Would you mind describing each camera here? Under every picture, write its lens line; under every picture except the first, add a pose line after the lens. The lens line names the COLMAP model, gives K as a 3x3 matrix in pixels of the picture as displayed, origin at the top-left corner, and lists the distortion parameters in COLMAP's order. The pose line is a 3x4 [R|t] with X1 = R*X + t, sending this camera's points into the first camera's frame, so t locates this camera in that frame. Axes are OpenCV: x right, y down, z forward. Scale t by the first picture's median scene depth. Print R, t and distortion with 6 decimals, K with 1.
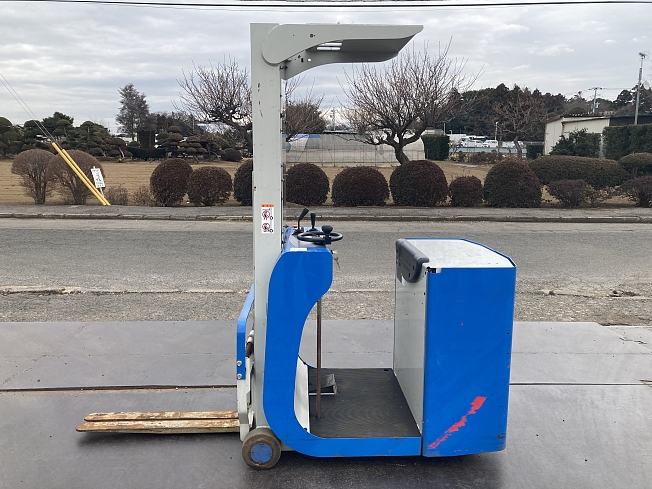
lens RADIAL K [[533.3, 0, 323.7], [0, 533.3, 238.8], [0, 0, 1]] dist [0.024660, -0.011288]
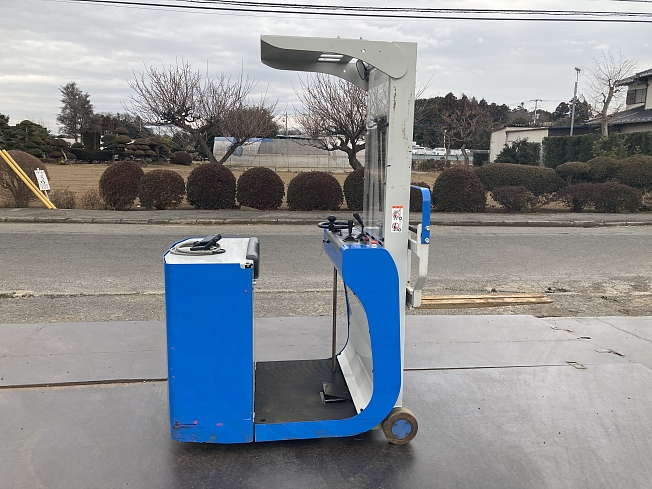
lens RADIAL K [[533.3, 0, 334.7], [0, 533.3, 250.6], [0, 0, 1]] dist [0.024660, -0.011288]
pose [[0.994143, -0.005011, 0.107959, -0.004415], [0.003723, 0.999919, 0.012131, 0.003437], [-0.108011, -0.011658, 0.994081, -0.017191]]
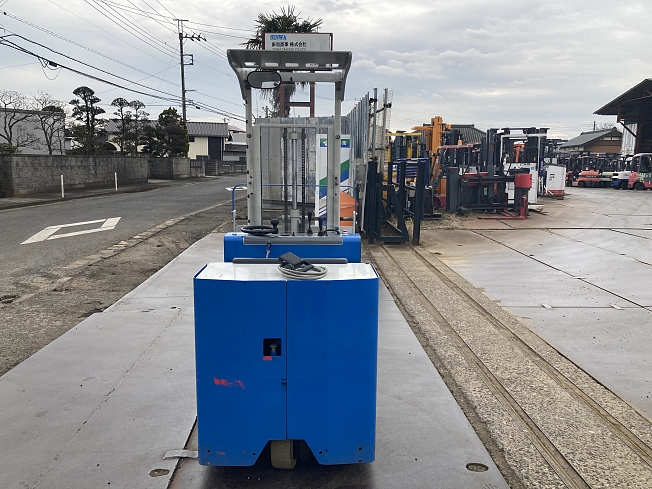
lens RADIAL K [[533.3, 0, 334.5], [0, 533.3, 247.6], [0, 0, 1]] dist [0.024660, -0.011288]
pose [[-0.025477, -0.163255, 0.986255, -0.210639], [0.150738, 0.974668, 0.165231, -0.030774], [-0.988245, 0.152876, -0.000223, 0.180663]]
